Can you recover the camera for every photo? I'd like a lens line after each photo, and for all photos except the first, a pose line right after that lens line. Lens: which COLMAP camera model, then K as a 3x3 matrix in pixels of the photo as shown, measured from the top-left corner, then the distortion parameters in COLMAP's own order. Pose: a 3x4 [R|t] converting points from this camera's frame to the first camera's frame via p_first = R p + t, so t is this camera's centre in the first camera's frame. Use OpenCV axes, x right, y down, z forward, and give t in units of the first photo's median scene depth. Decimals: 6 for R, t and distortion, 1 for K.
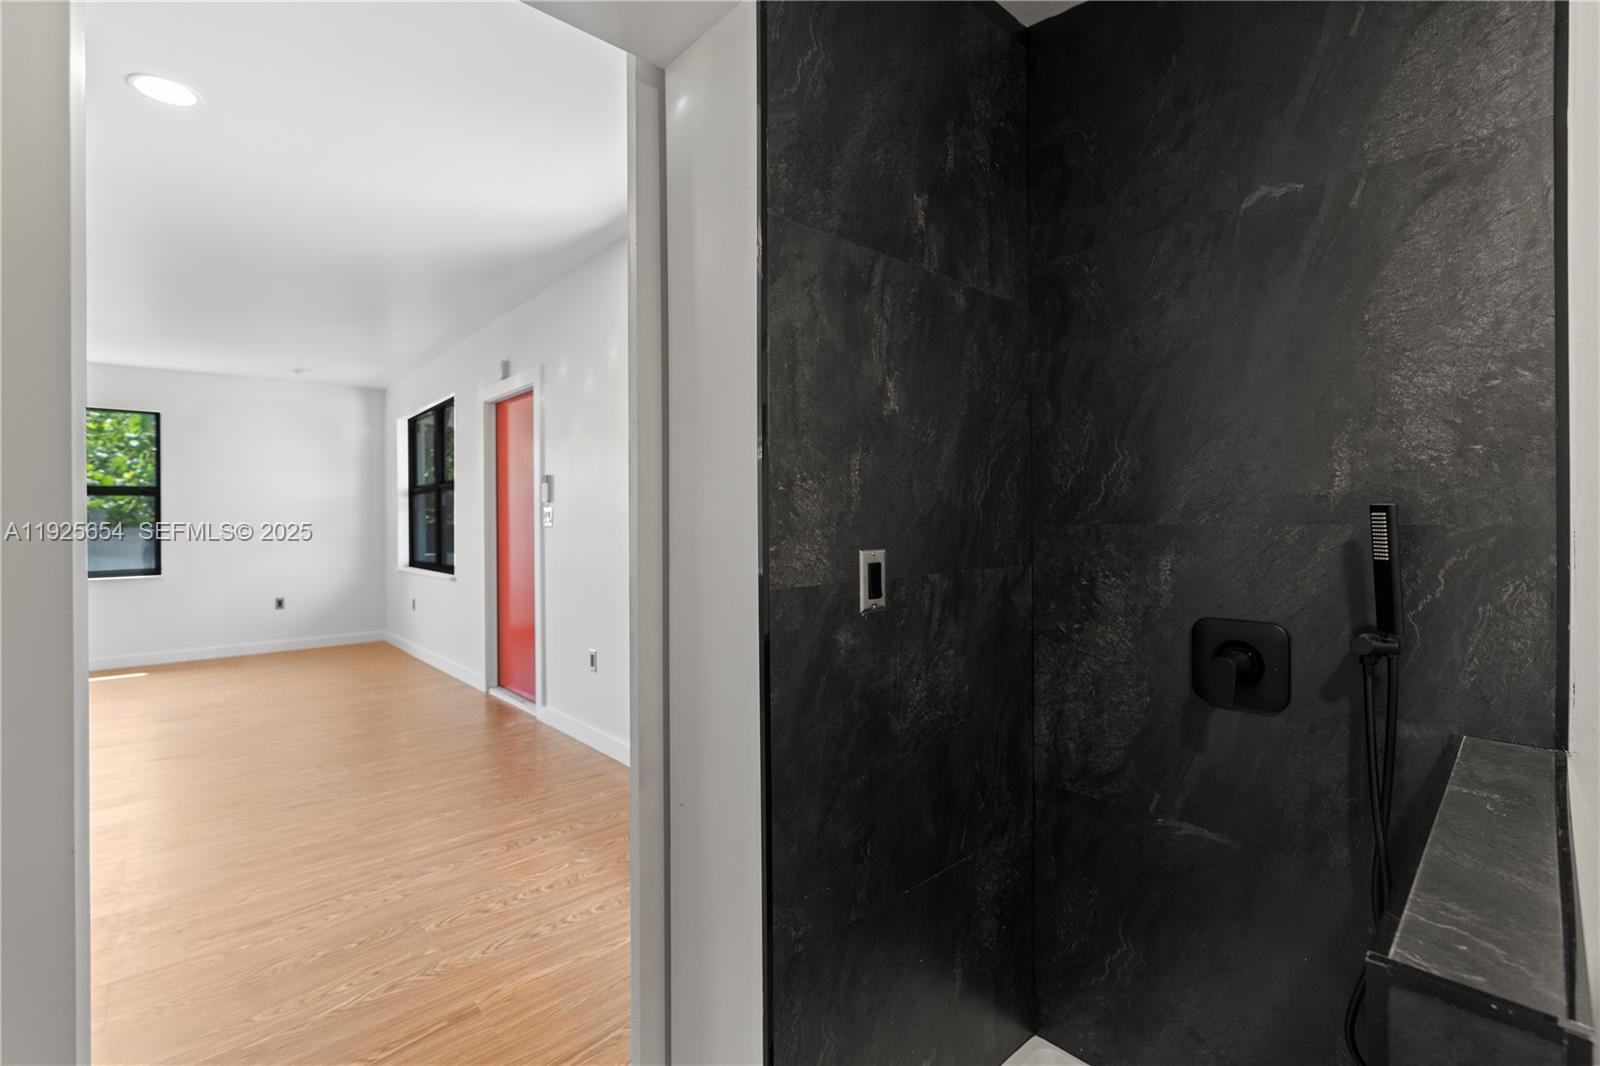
lens RADIAL K [[713.3, 0, 800.0], [0, 713.3, 533.0], [0, 0, 1]] dist [-0.002841, -0.000050]
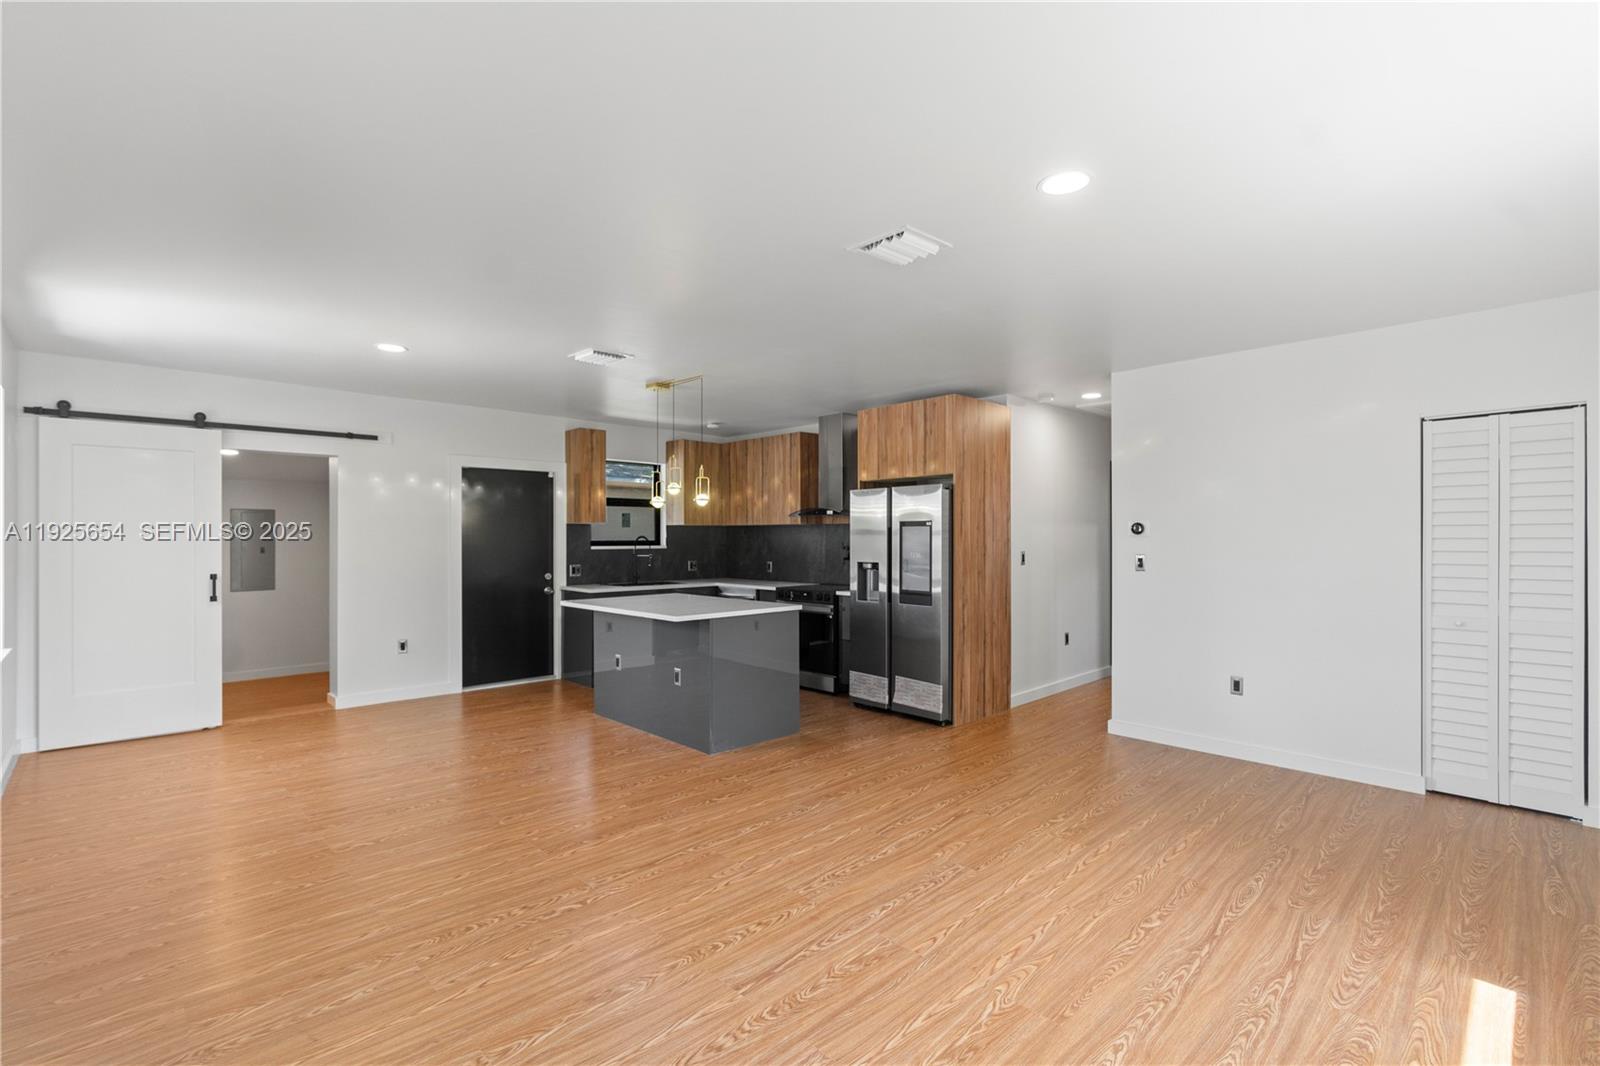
lens RADIAL K [[727.7, 0, 800.0], [0, 727.7, 533.0], [0, 0, 1]] dist [-0.003178, 0.001228]
pose [[-0.999467, 0.003906, -0.032413, -1.537778], [0.003797, 0.999987, 0.003410, -0.090770], [0.032426, 0.003285, -0.999469, 2.394746]]
